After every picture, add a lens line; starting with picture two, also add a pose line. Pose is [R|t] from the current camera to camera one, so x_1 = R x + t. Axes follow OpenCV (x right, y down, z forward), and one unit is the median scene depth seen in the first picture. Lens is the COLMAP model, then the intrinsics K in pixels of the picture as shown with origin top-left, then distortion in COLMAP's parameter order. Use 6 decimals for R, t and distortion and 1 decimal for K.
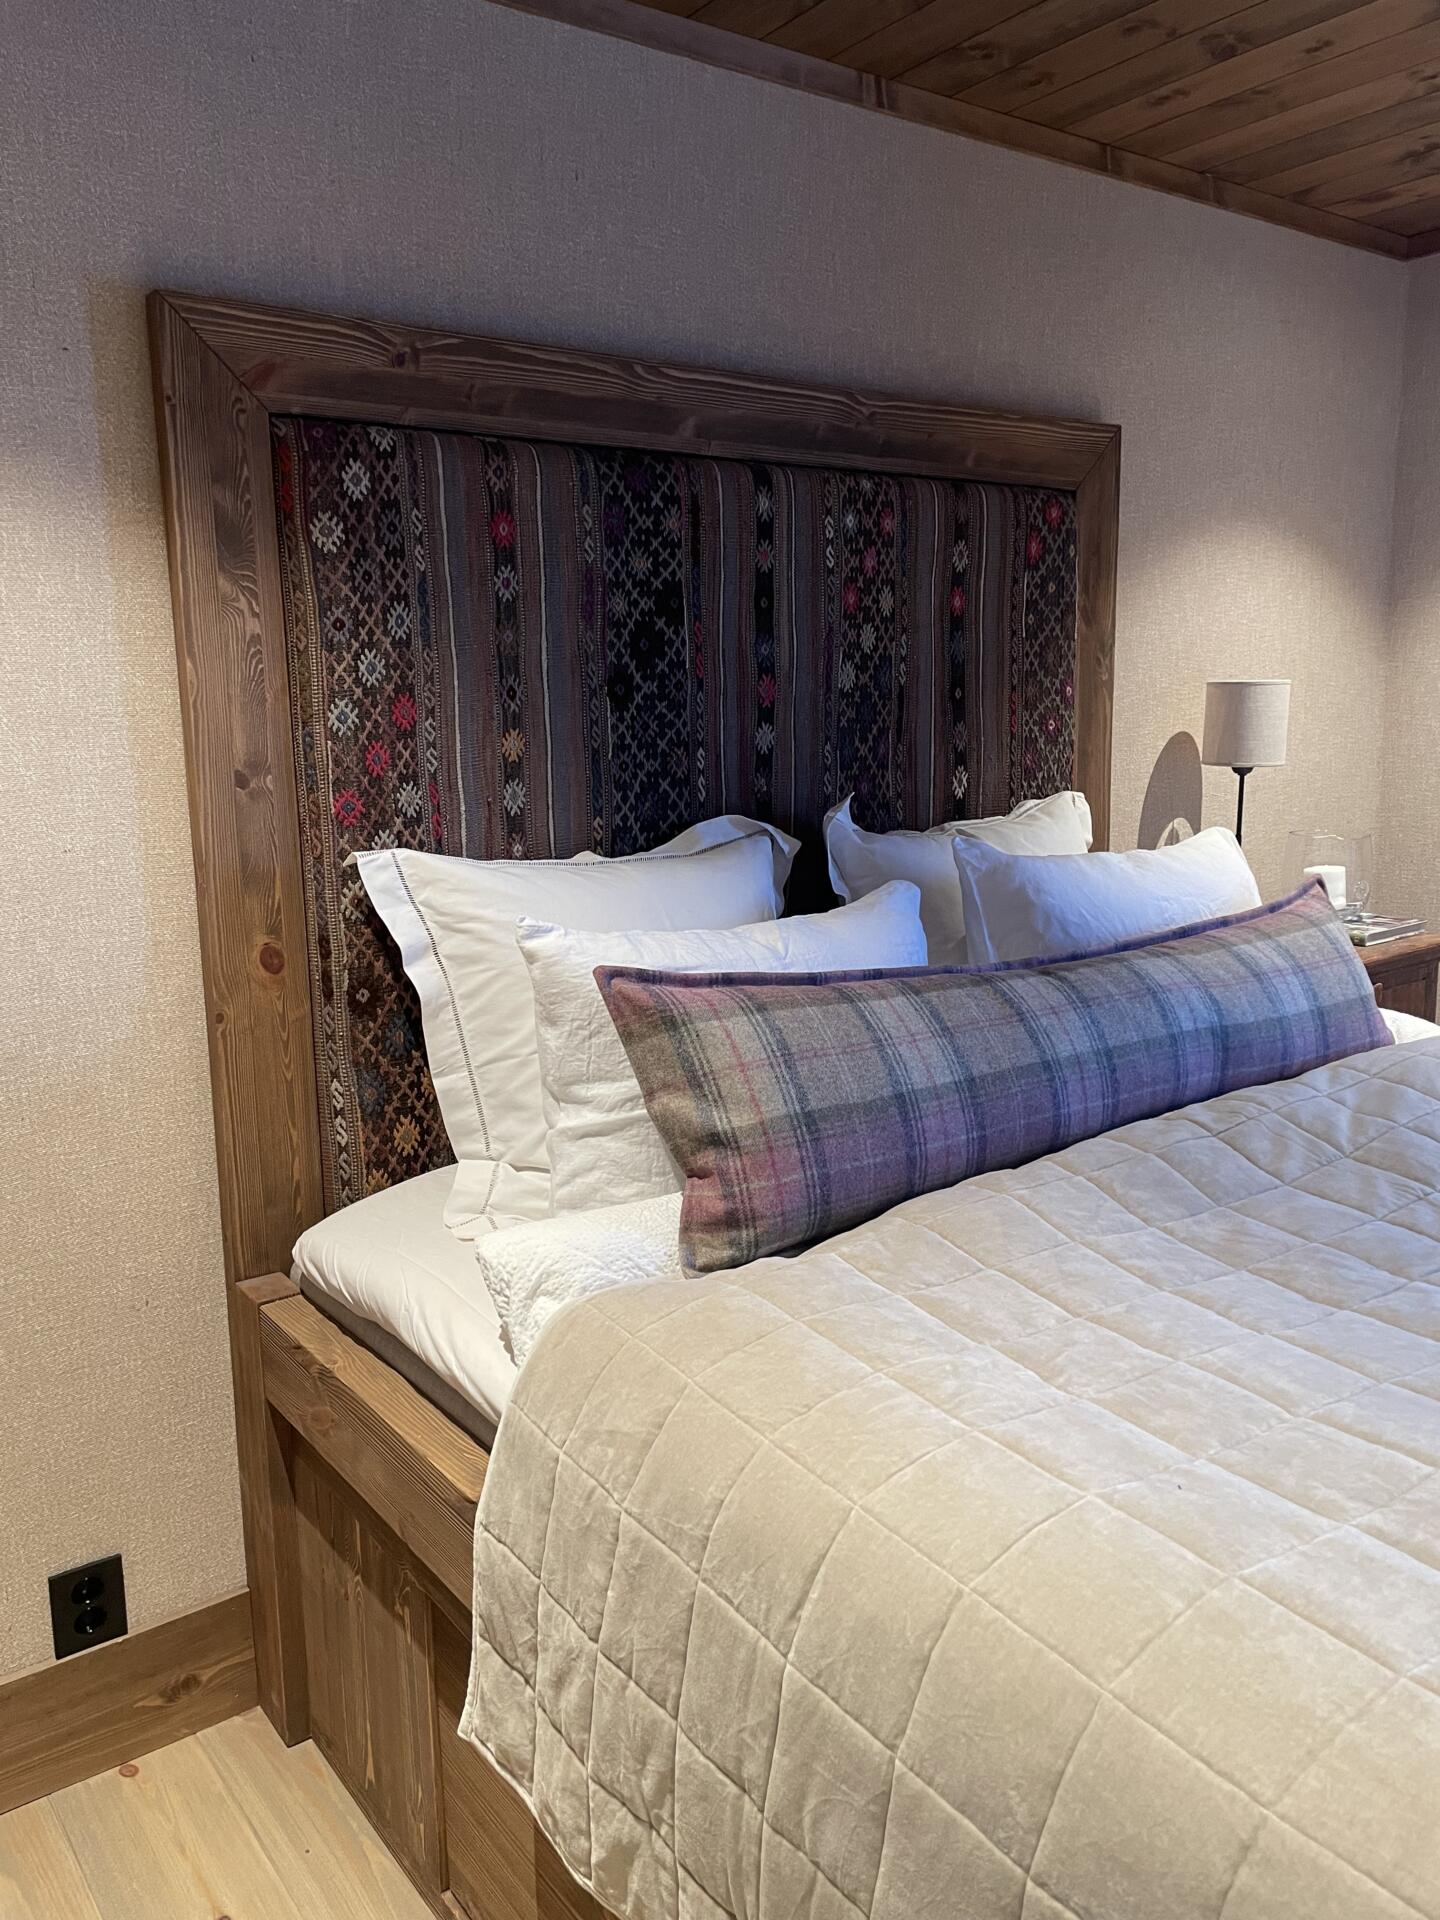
lens RADIAL K [[1451.6, 0, 713.5], [0, 1451.6, 948.6], [0, 0, 1]] dist [0.085707, -0.108574]
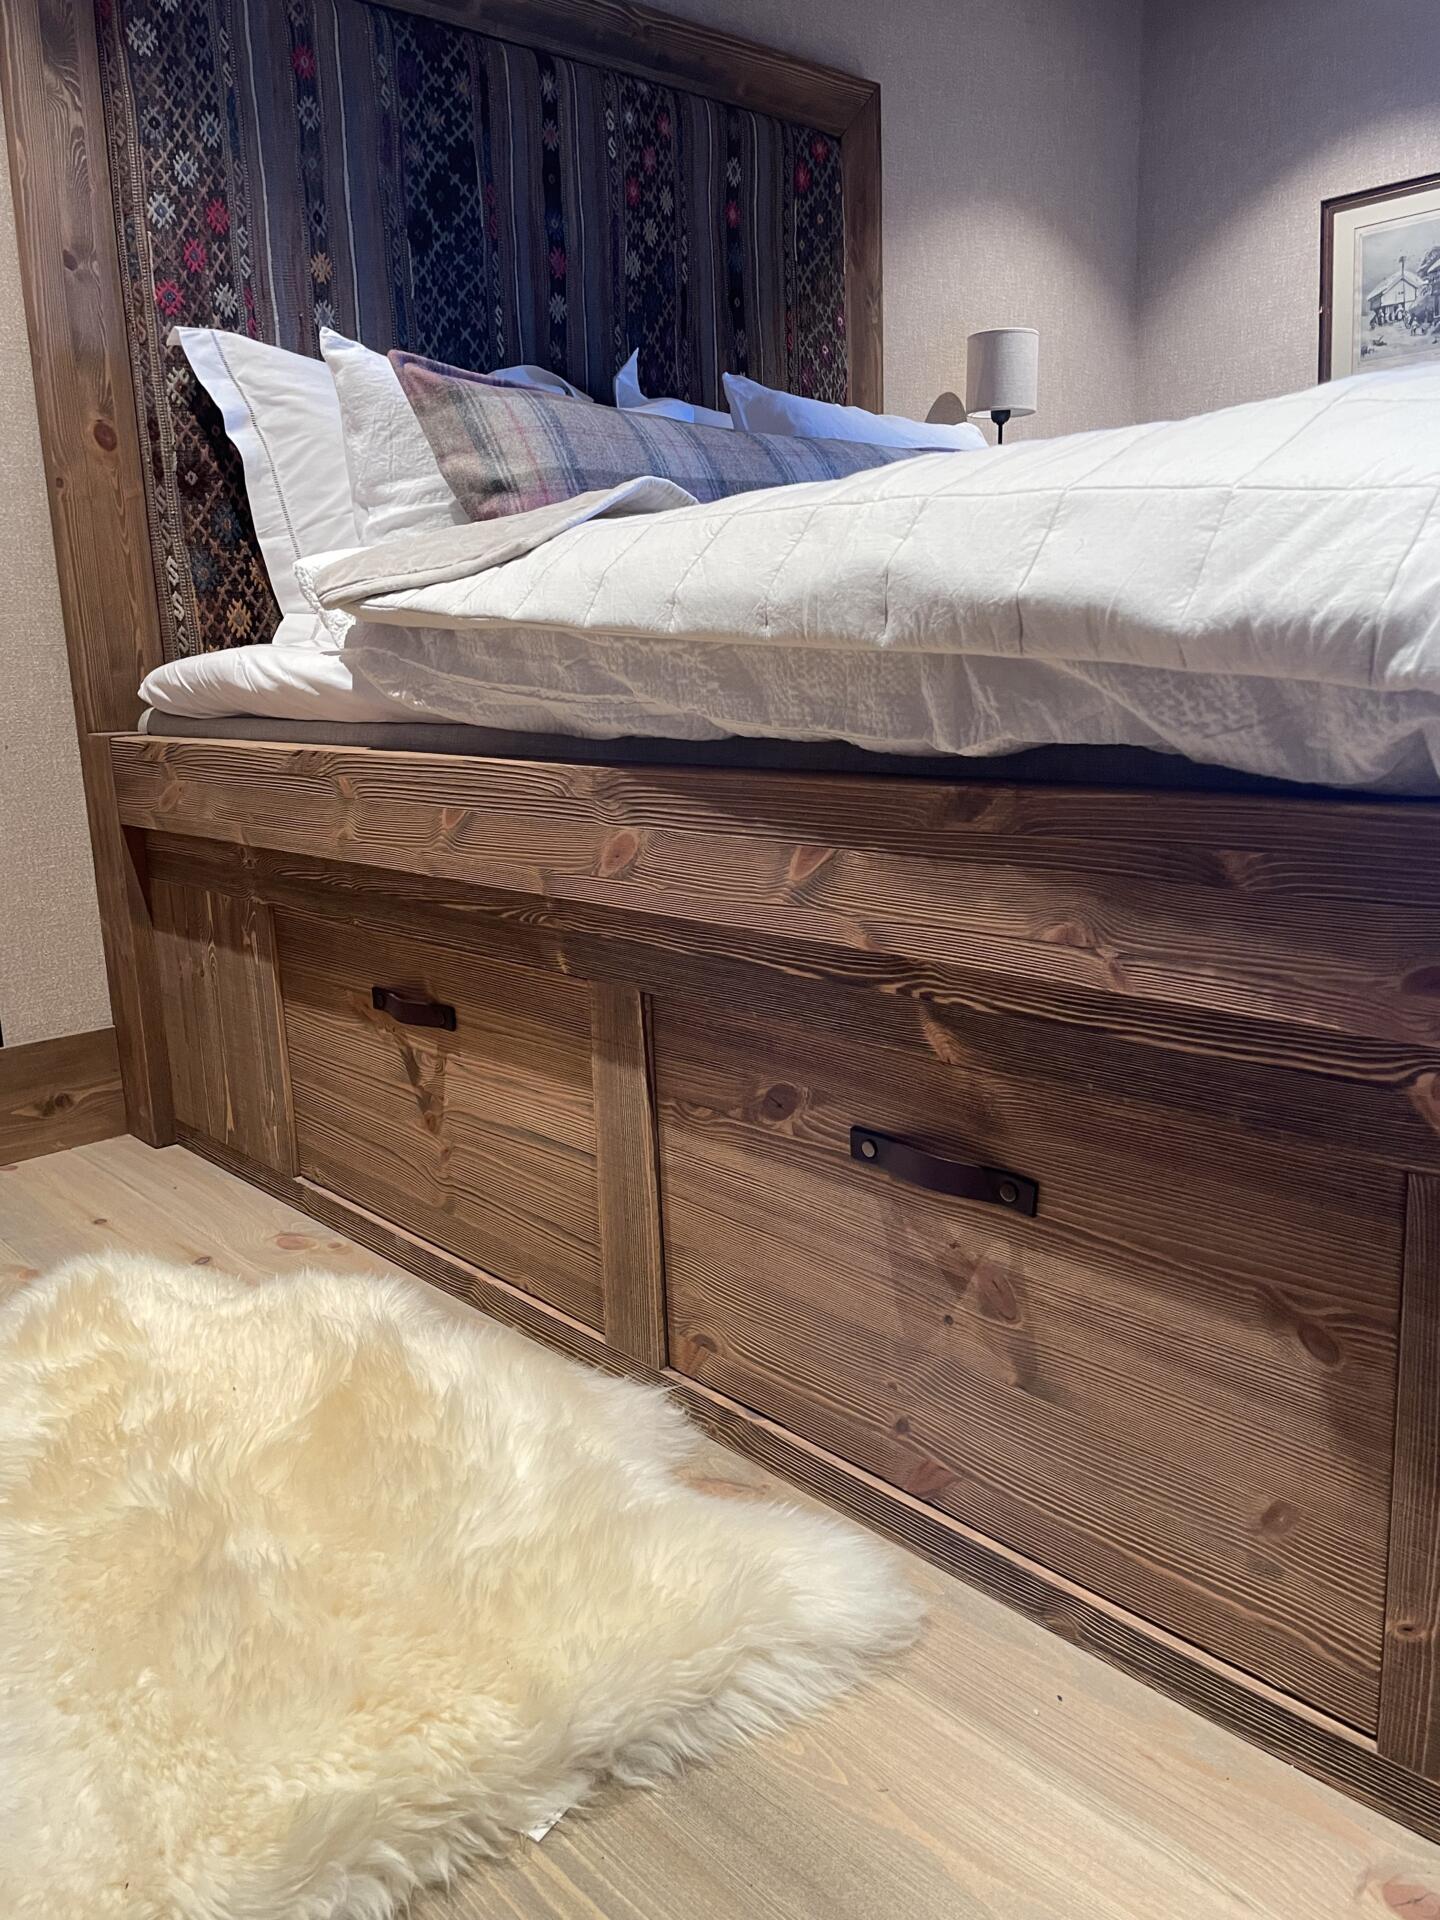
lens RADIAL K [[1451.6, 0, 714.6], [0, 1451.6, 961.2], [0, 0, 1]] dist [0.085707, -0.108574]
pose [[0.995558, -0.033031, 0.088166, 0.045171], [0.030637, 0.999128, 0.028367, 0.375565], [-0.089026, -0.025540, 0.995702, -0.160829]]
